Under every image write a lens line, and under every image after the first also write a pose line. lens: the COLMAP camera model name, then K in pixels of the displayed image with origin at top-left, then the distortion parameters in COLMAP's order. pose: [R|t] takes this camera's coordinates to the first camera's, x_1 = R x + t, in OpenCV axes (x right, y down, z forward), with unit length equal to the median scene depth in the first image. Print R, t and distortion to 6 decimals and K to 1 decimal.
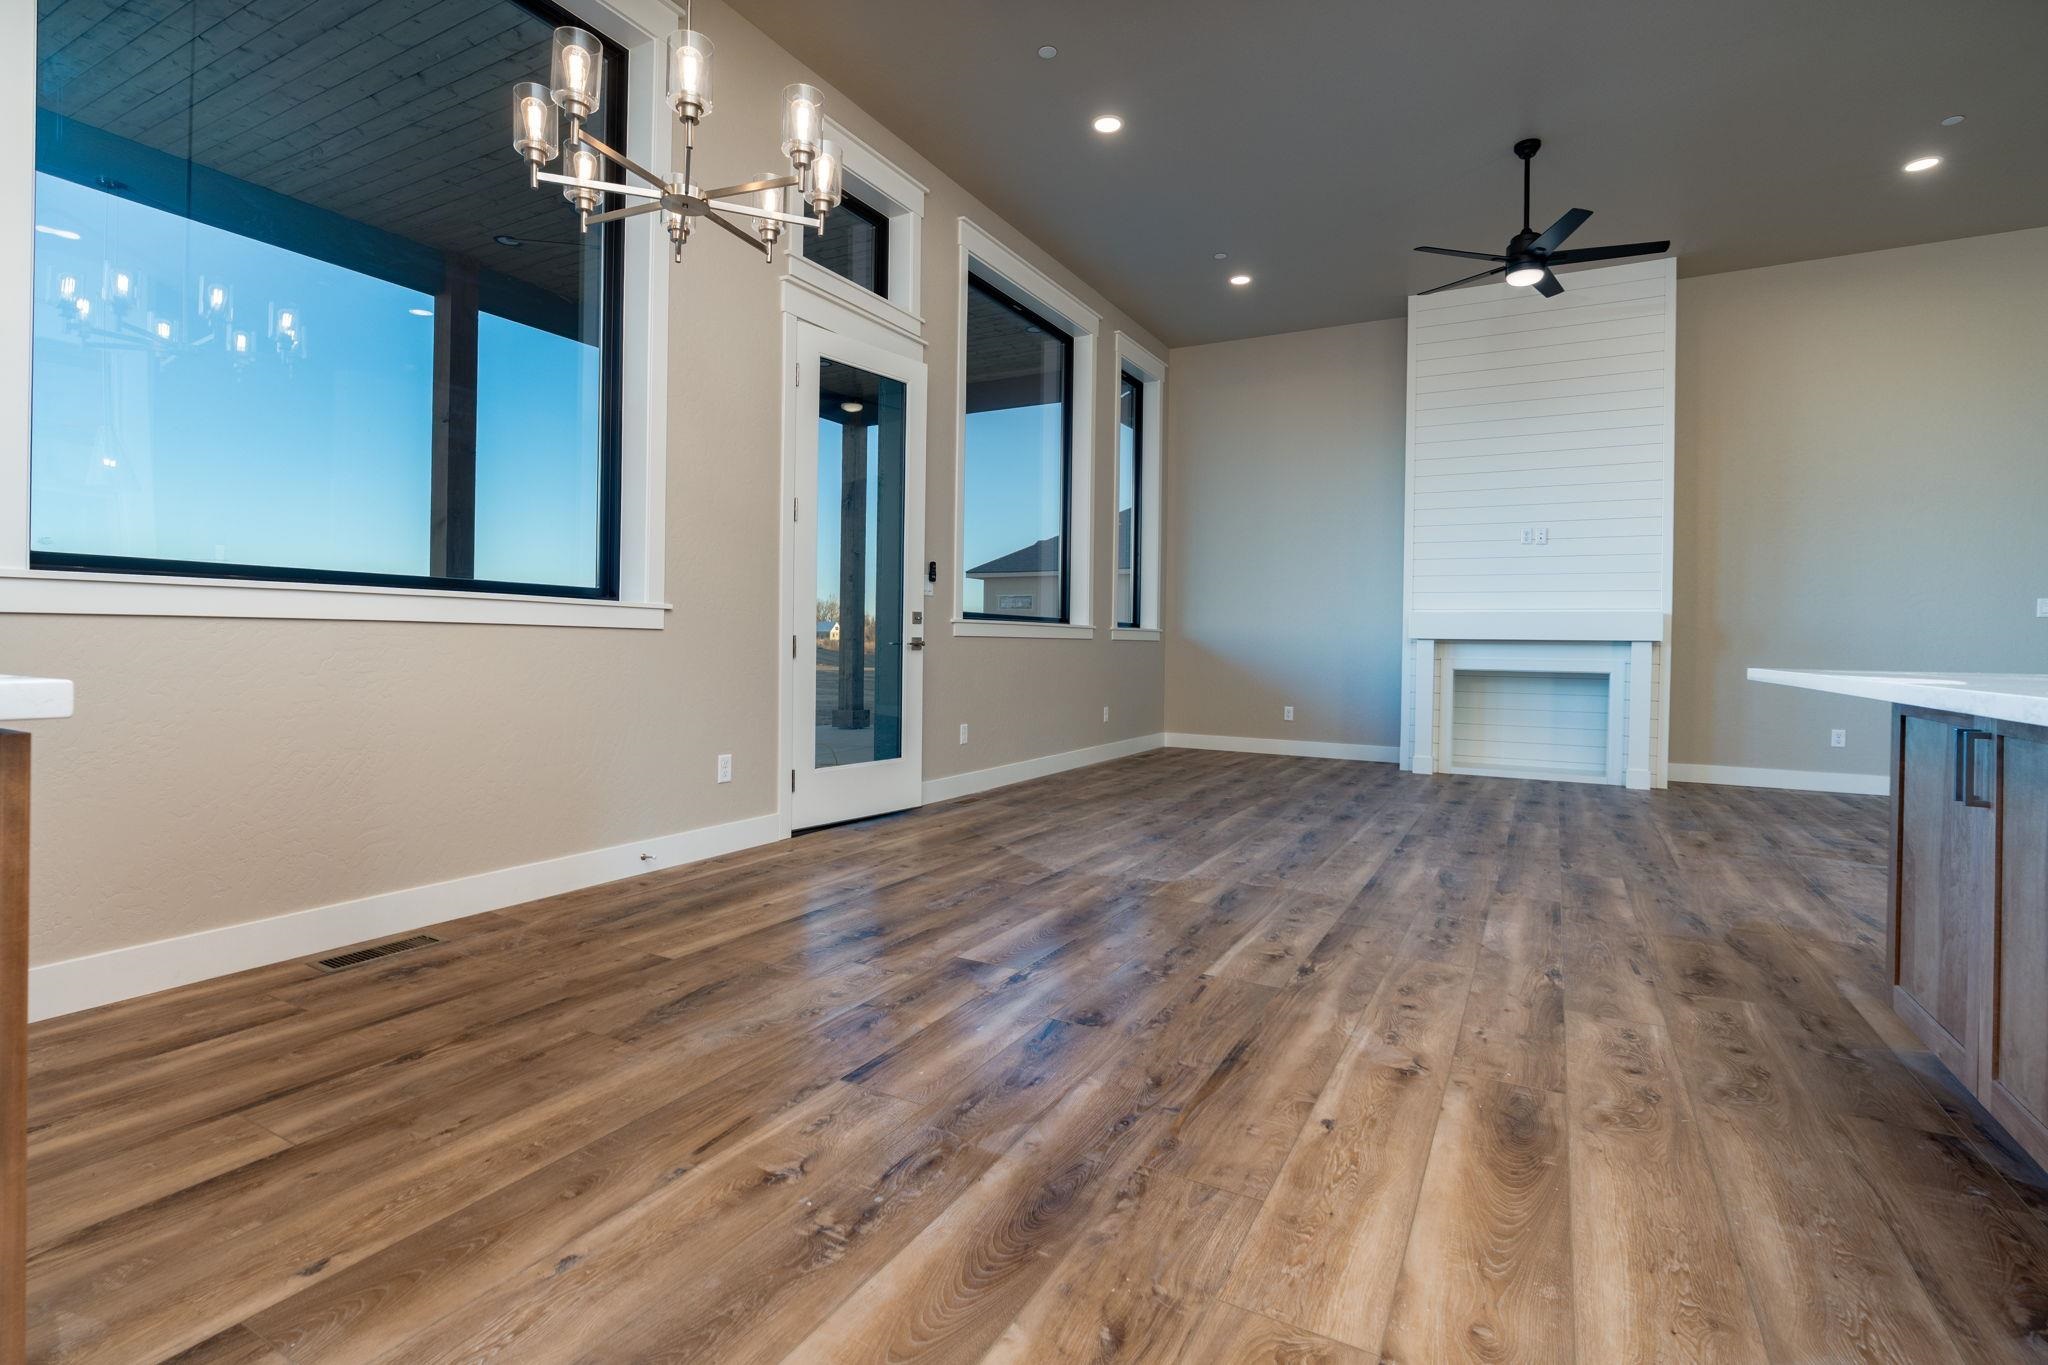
lens RADIAL K [[946.5, 0, 1051.8], [0, 946.5, 651.7], [0, 0, 1]] dist [-0.001802, 0.000491]
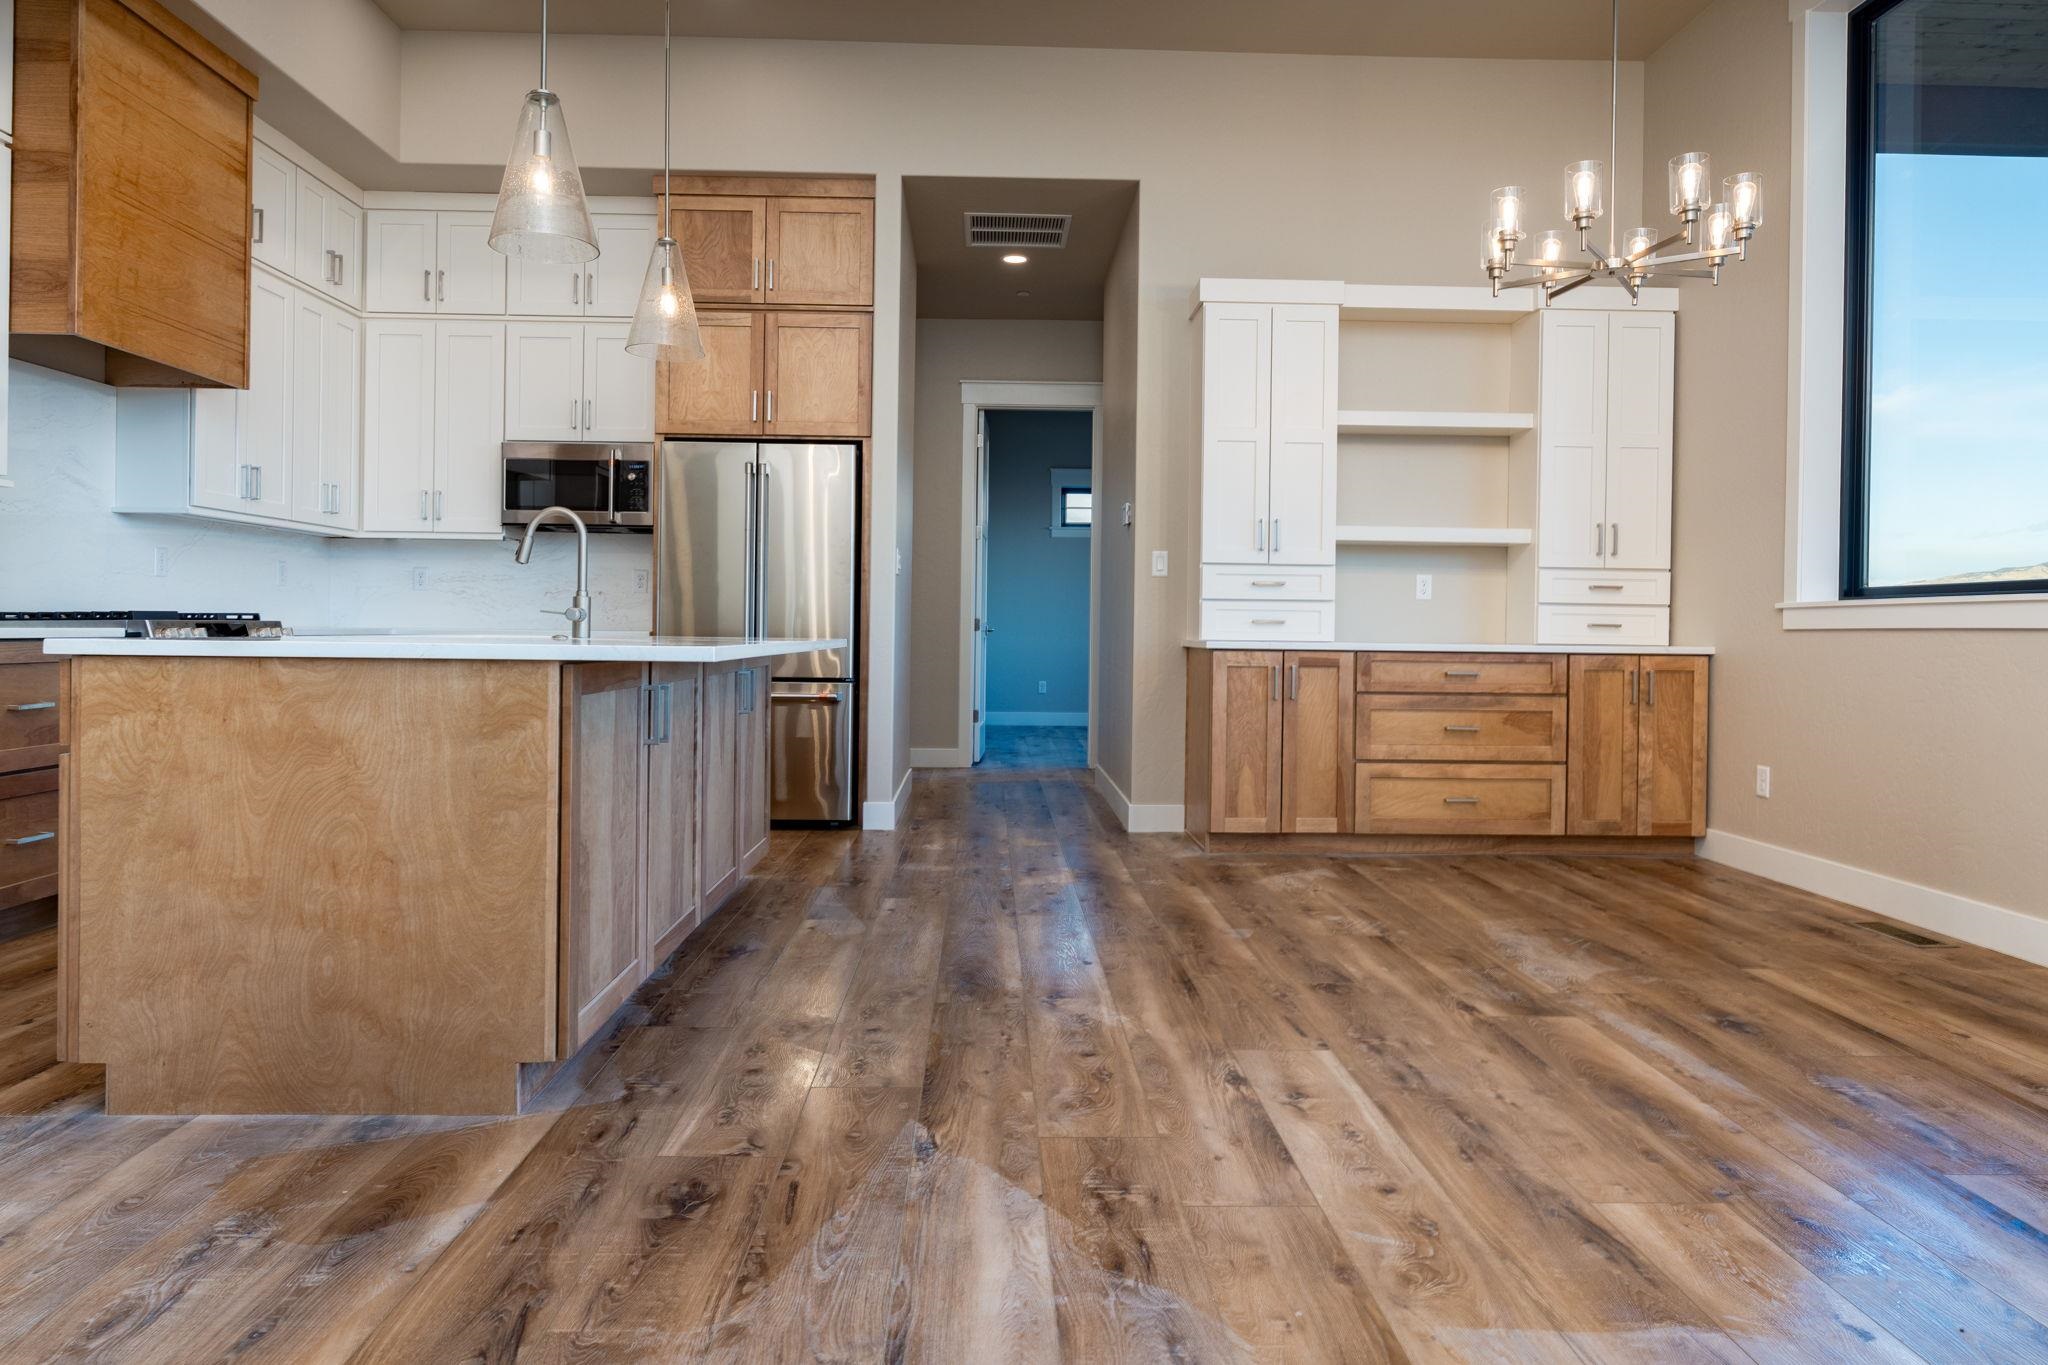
lens RADIAL K [[967.2, 0, 1033.2], [0, 967.2, 646.0], [0, 0, 1]] dist [-0.004051, 0.001164]
pose [[-0.858239, -0.015708, -0.513010, 0.942552], [-0.027966, 0.999478, 0.016184, -0.005477], [0.512488, 0.028237, -0.858230, 1.848383]]
